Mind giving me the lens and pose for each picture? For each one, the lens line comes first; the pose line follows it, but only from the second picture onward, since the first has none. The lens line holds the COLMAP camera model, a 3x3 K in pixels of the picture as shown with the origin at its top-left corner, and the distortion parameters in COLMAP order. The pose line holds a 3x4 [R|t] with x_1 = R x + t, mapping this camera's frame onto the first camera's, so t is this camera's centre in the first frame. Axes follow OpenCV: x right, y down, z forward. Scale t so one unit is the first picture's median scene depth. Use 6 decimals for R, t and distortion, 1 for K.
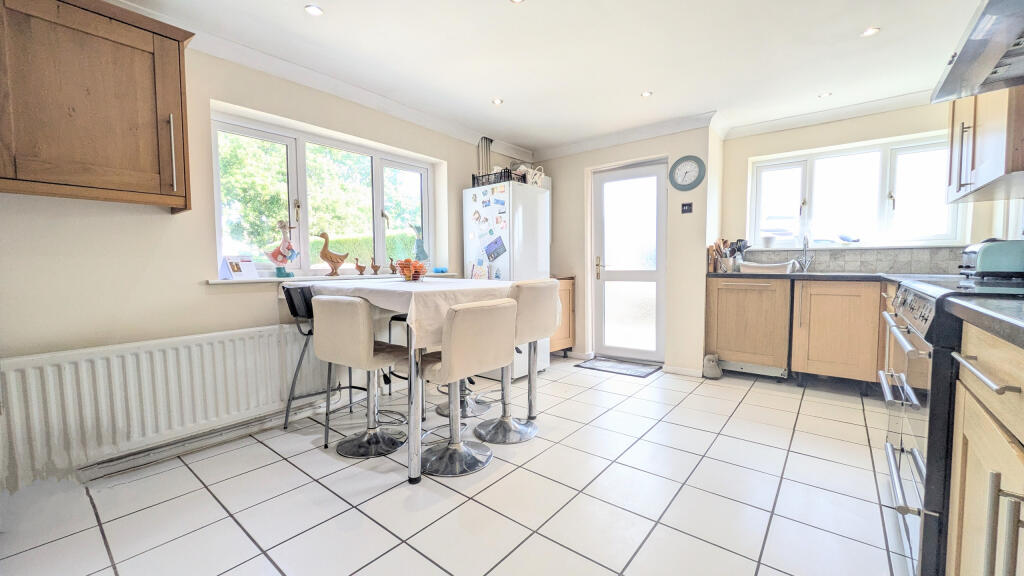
lens RADIAL K [[400.3, 0, 511.6], [0, 400.3, 287.9], [0, 0, 1]] dist [-0.001329, 0.000272]
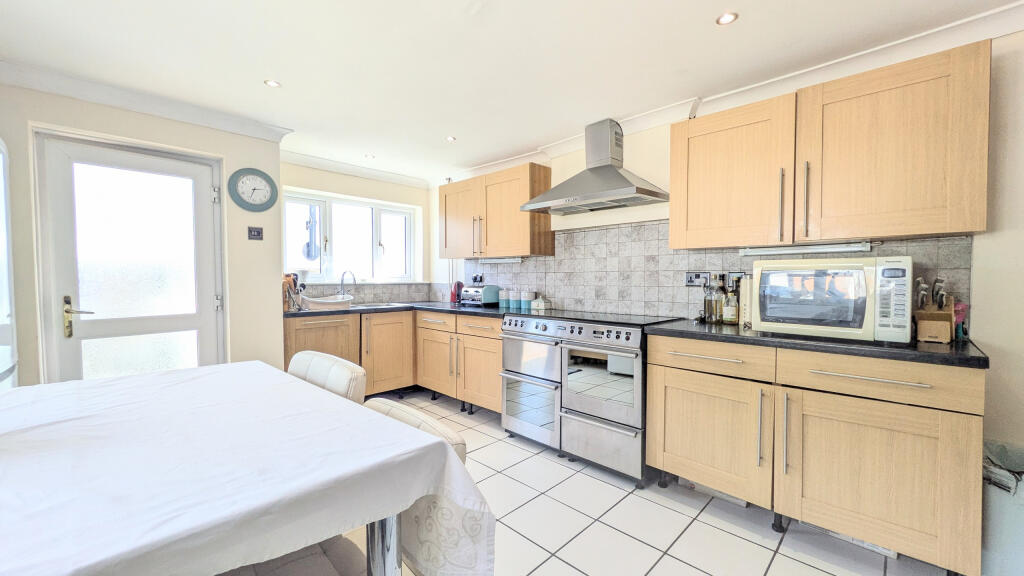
lens RADIAL K [[400.3, 0, 510.5], [0, 400.3, 290.2], [0, 0, 1]] dist [-0.001329, 0.000272]
pose [[0.090803, -0.025511, 0.995542, -0.316008], [0.062218, 0.997864, 0.019896, -0.071952], [-0.993923, 0.060134, 0.092196, 0.435011]]
